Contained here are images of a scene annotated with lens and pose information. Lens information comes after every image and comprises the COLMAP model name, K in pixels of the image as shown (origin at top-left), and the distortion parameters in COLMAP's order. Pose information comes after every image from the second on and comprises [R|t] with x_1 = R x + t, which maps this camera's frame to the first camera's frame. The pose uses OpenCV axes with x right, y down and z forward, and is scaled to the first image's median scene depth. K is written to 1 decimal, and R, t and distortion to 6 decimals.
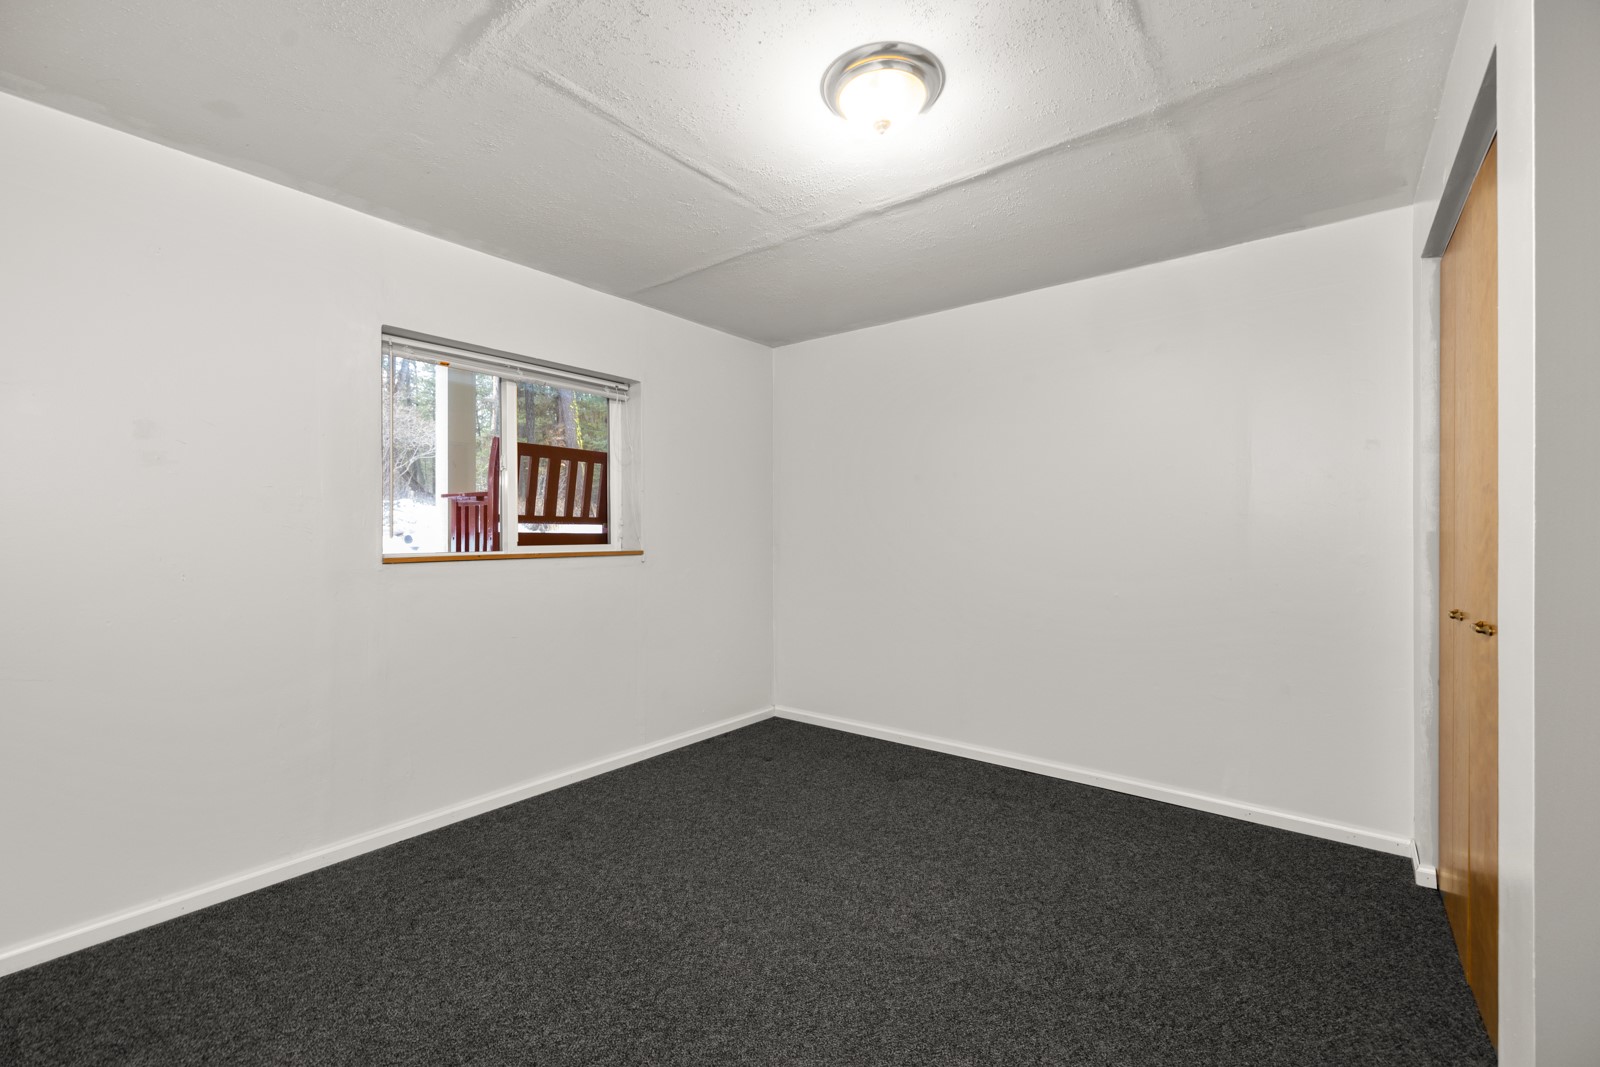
lens RADIAL K [[680.4, 0, 808.3], [0, 680.4, 529.4], [0, 0, 1]] dist [-0.001328, 0.000325]
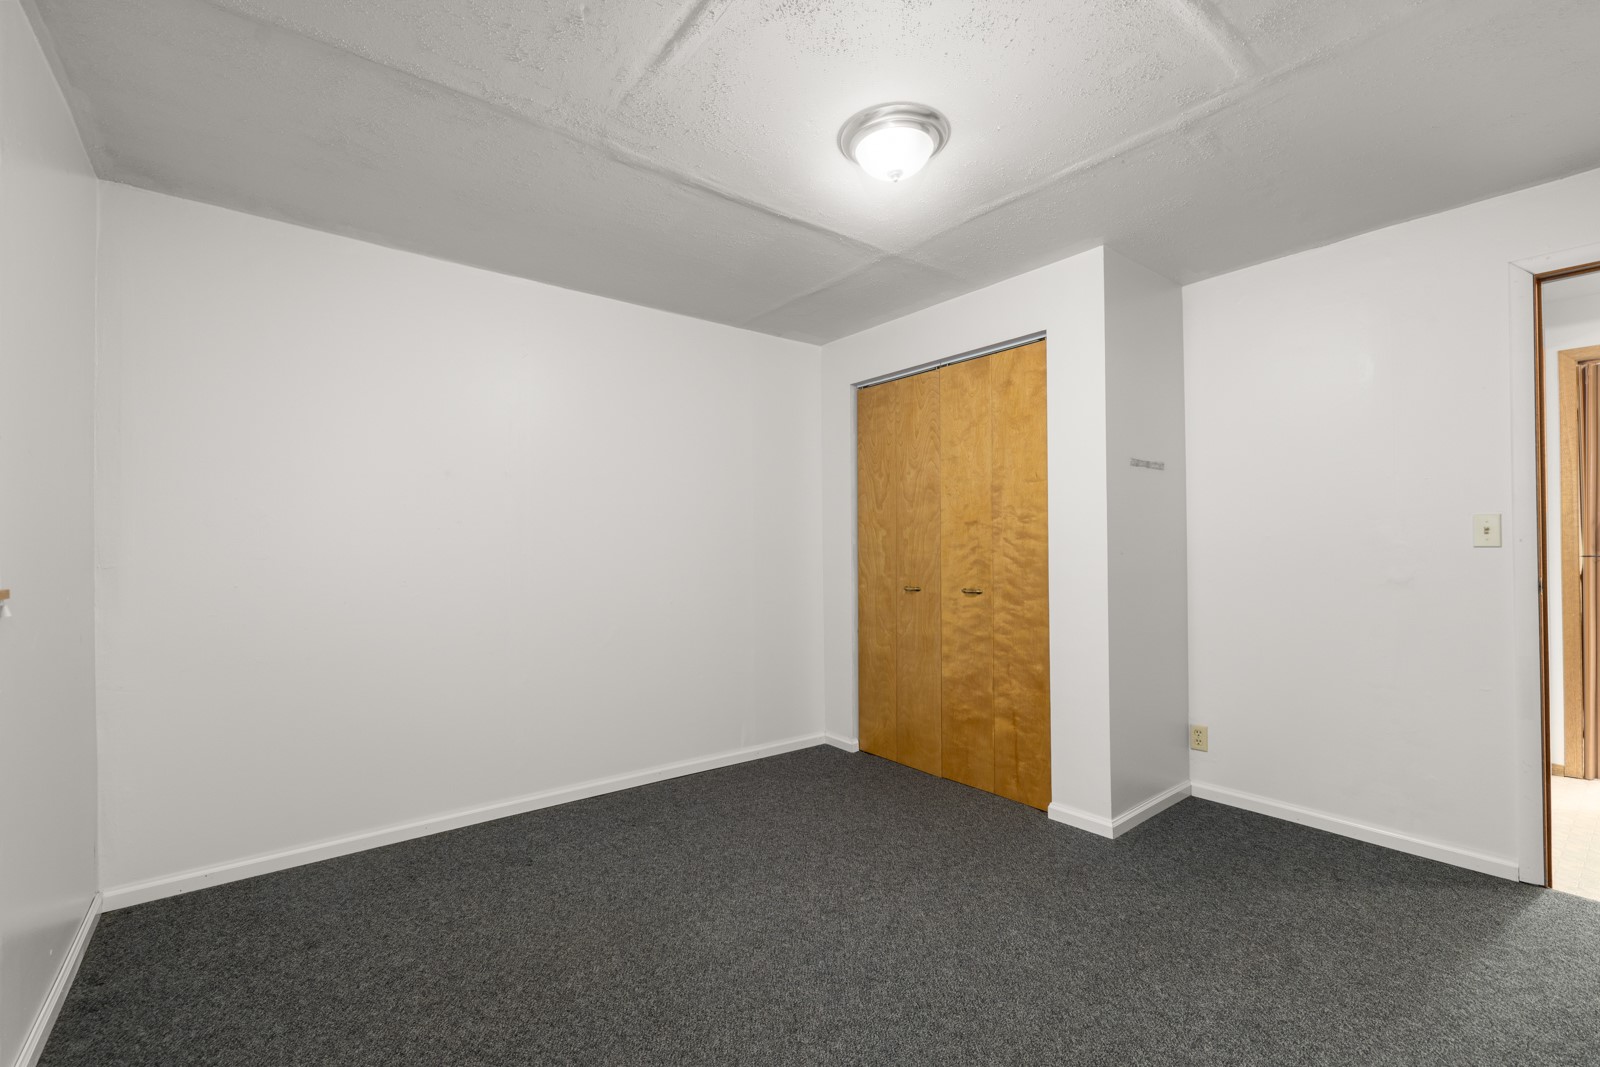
lens RADIAL K [[680.4, 0, 808.4], [0, 680.4, 541.9], [0, 0, 1]] dist [-0.001328, 0.000325]
pose [[0.237911, 0.004094, 0.971278, -0.676572], [0.000449, 0.999991, -0.004325, 0.003128], [-0.971287, 0.001465, 0.237907, 0.606097]]
